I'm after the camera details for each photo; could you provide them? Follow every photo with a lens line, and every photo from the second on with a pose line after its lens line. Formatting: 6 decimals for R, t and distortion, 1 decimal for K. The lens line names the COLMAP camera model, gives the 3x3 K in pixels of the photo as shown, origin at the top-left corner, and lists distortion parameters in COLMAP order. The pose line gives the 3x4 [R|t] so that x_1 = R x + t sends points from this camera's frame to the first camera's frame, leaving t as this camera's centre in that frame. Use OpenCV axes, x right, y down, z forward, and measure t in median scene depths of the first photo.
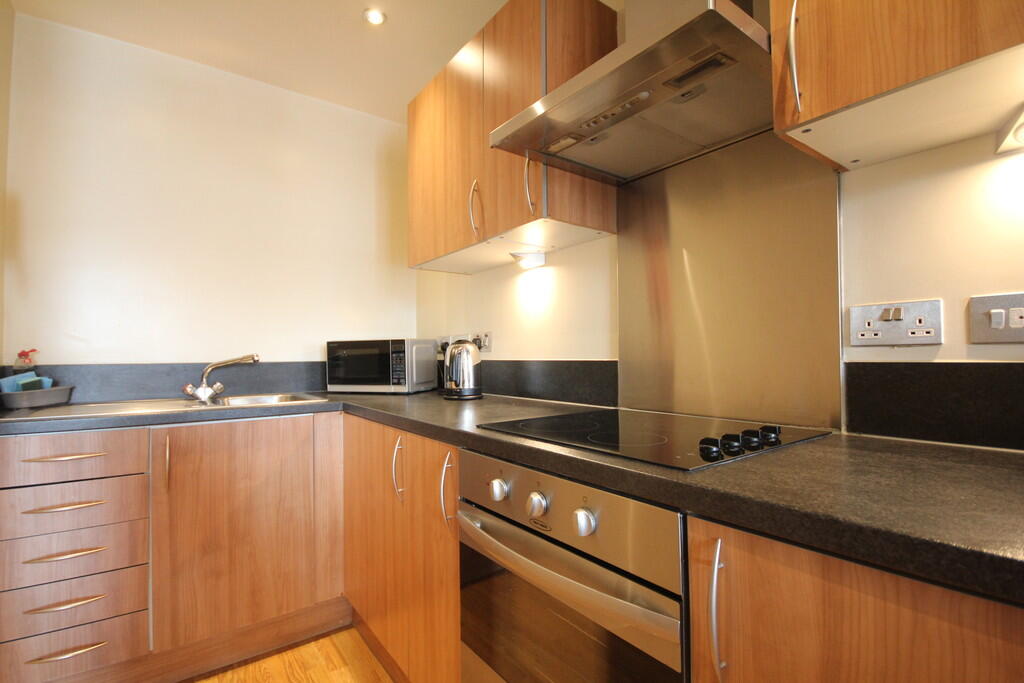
lens RADIAL K [[478.1, 0, 507.7], [0, 478.1, 342.6], [0, 0, 1]] dist [-0.002789, -0.000539]
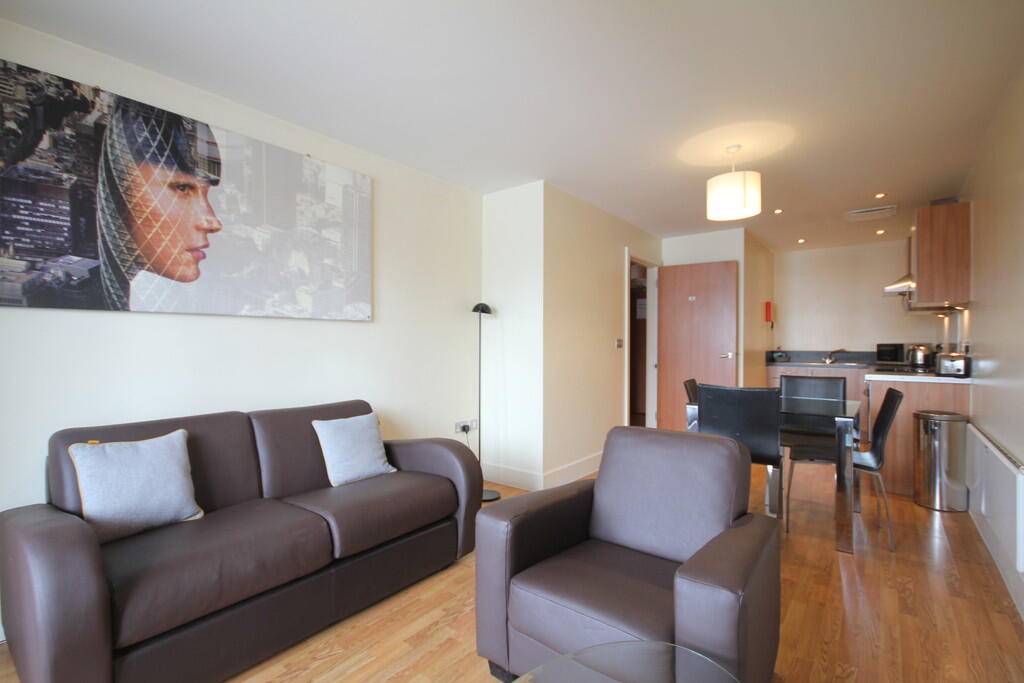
lens RADIAL K [[478.1, 0, 508.1], [0, 478.1, 343.2], [0, 0, 1]] dist [-0.002789, -0.000539]
pose [[0.261619, 0.006200, -0.965151, 1.702498], [0.014687, 0.999838, 0.010404, -0.066590], [0.965059, -0.016897, 0.261486, -1.688425]]
